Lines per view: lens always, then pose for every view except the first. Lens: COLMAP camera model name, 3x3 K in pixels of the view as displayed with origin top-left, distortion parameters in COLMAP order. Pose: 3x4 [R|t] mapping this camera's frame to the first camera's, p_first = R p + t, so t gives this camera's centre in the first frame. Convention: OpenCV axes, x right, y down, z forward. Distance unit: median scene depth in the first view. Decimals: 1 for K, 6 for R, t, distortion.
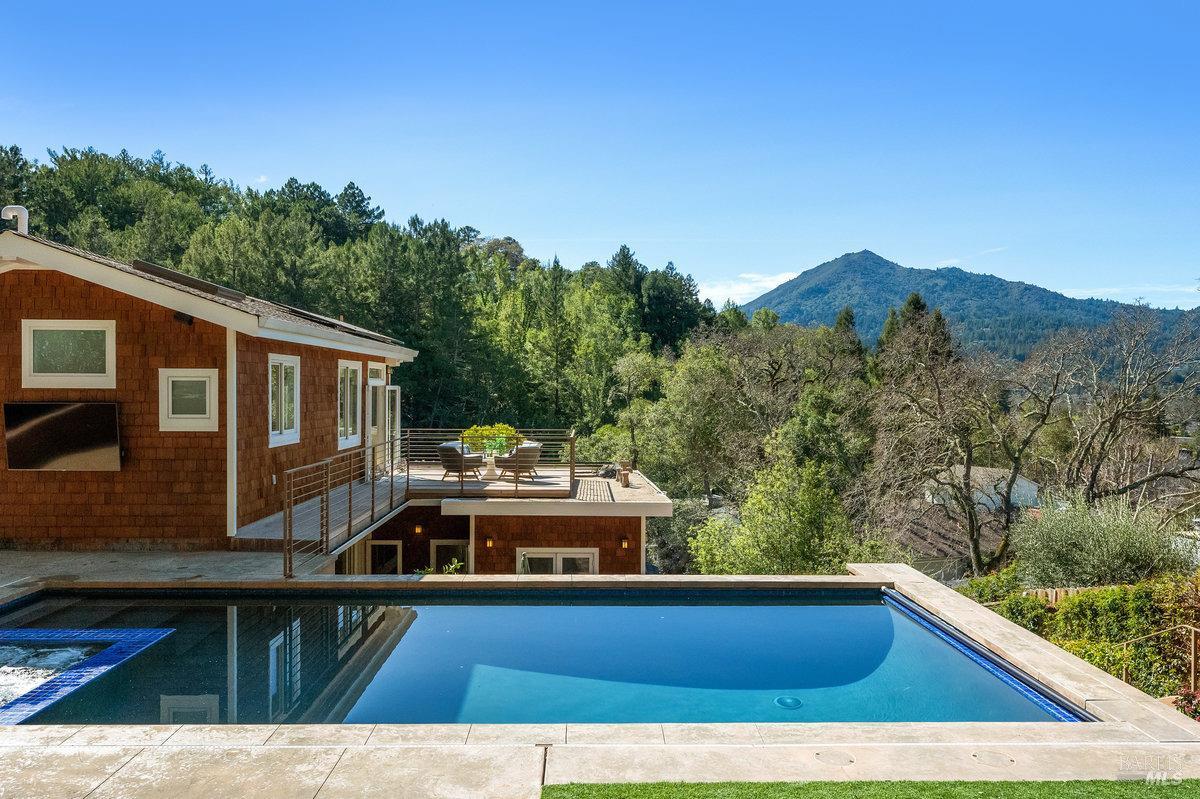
lens RADIAL K [[857.3, 0, 600.0], [0, 857.3, 399.5], [0, 0, 1]] dist [-0.006765, 0.000108]
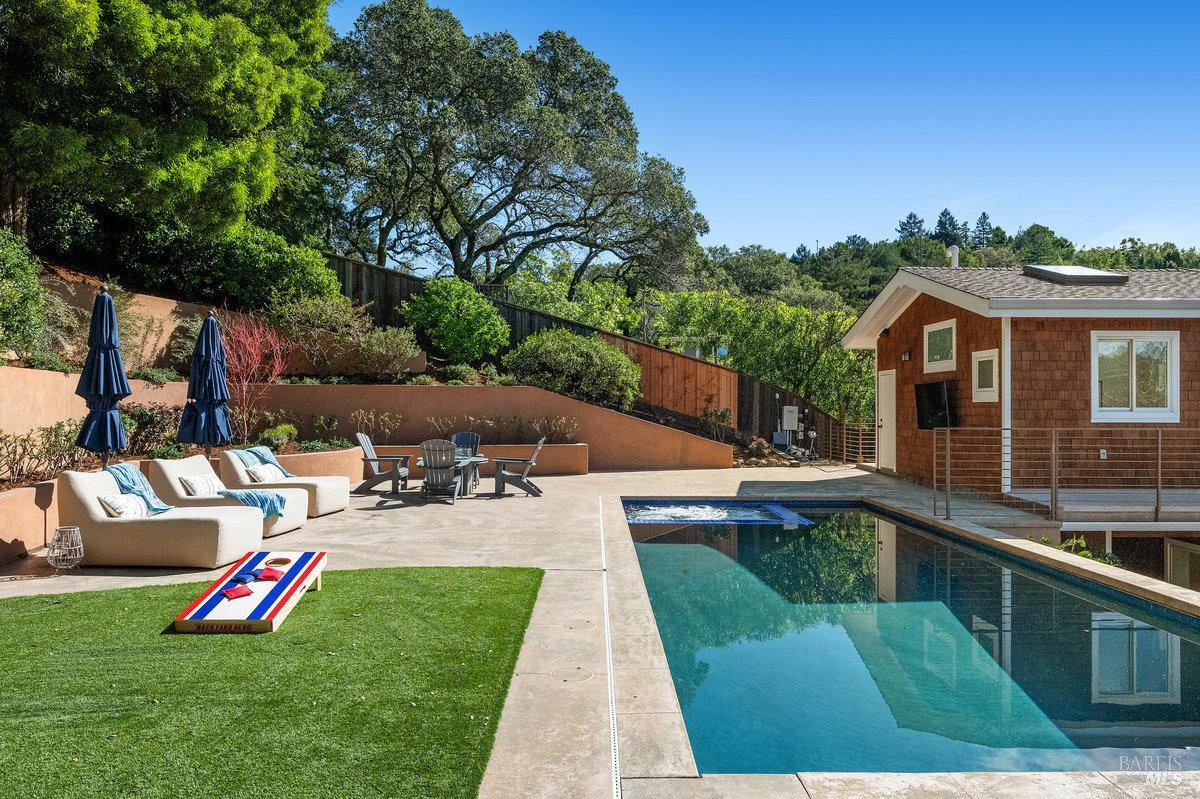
lens RADIAL K [[742.6, 0, 600.0], [0, 742.6, 399.5], [0, 0, 1]] dist [-0.002881, -0.000491]
pose [[-0.008320, -0.016644, -0.999827, 0.046708], [-0.015150, 0.999749, -0.016516, 0.004788], [0.999851, 0.015010, -0.008570, 0.037720]]
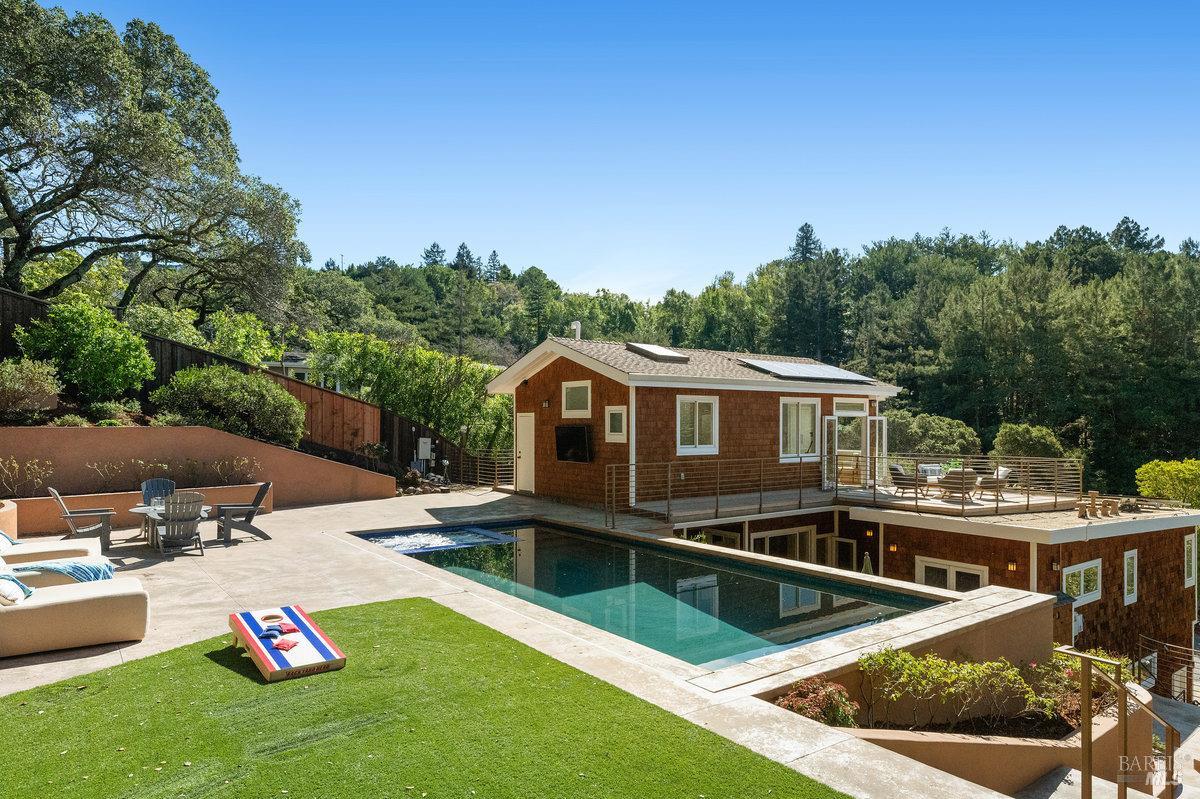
lens RADIAL K [[734.2, 0, 600.0], [0, 734.2, 399.5], [0, 0, 1]] dist [0.002083, -0.001046]
pose [[0.581275, -0.030420, -0.813138, 0.056914], [-0.007652, 0.999052, -0.042845, 0.001152], [0.813671, 0.031126, 0.580492, 0.009549]]
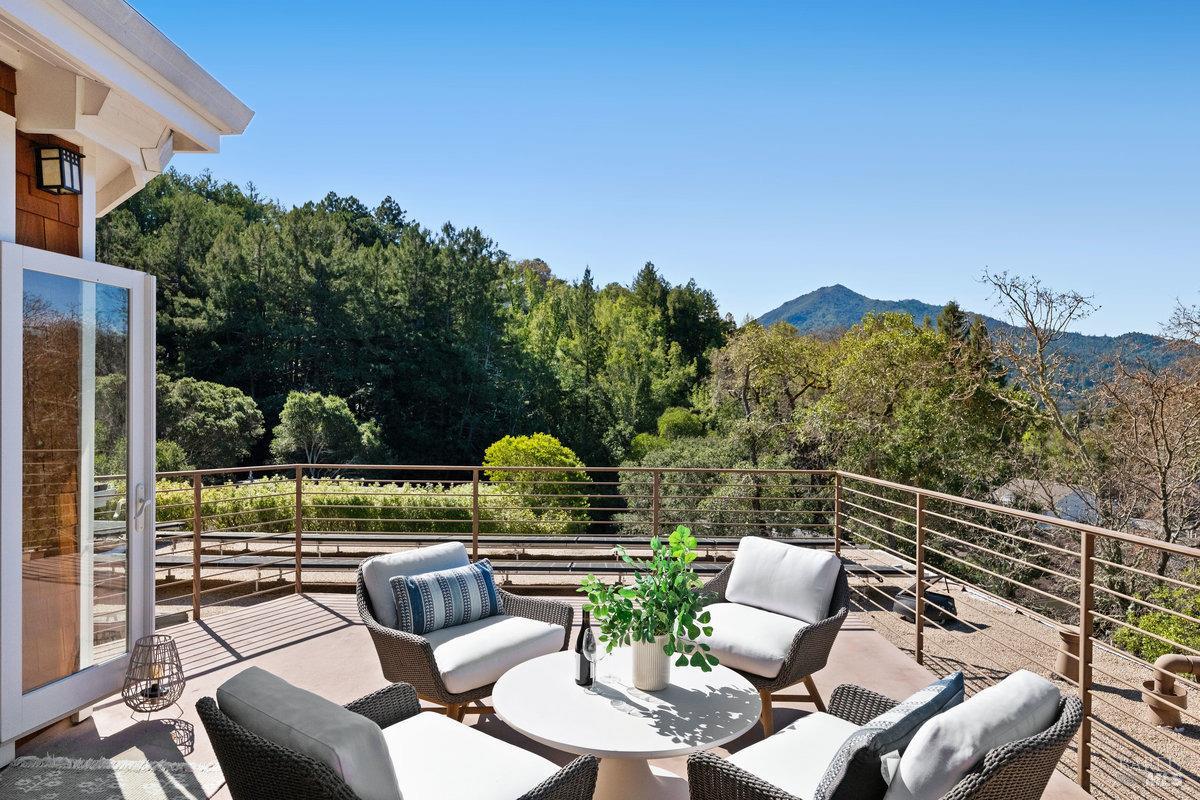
lens RADIAL K [[757.5, 0, 600.0], [0, 757.5, 400.0], [0, 0, 1]] dist [0.019149, 0.000173]
pose [[0.999752, 0.007806, -0.020860, -0.017506], [-0.008065, 0.999891, -0.012375, 0.002241], [0.020762, 0.012540, 0.999706, 0.115727]]
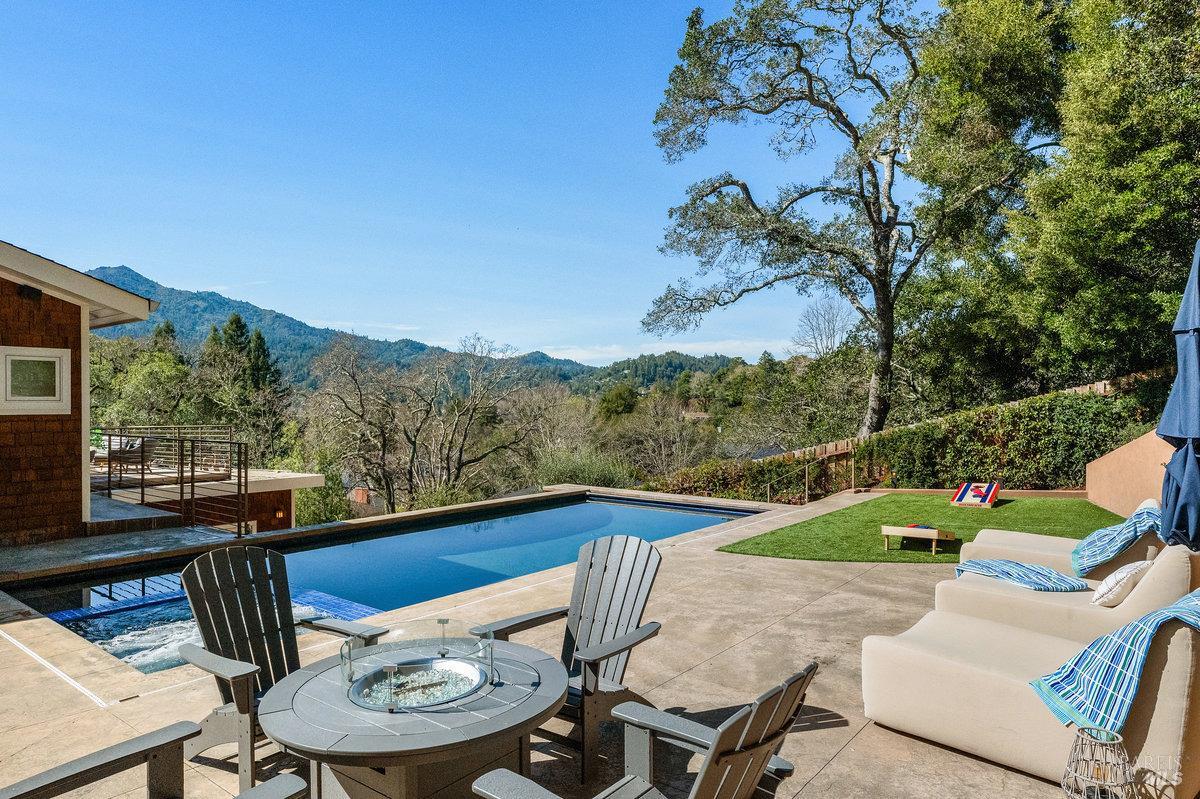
lens RADIAL K [[734.2, 0, 600.0], [0, 734.2, 399.5], [0, 0, 1]] dist [0.002083, -0.001046]
pose [[0.635323, -0.003933, 0.772236, -0.057209], [0.014464, 0.999872, -0.006807, 0.002838], [-0.772111, 0.015494, 0.635299, 0.001368]]
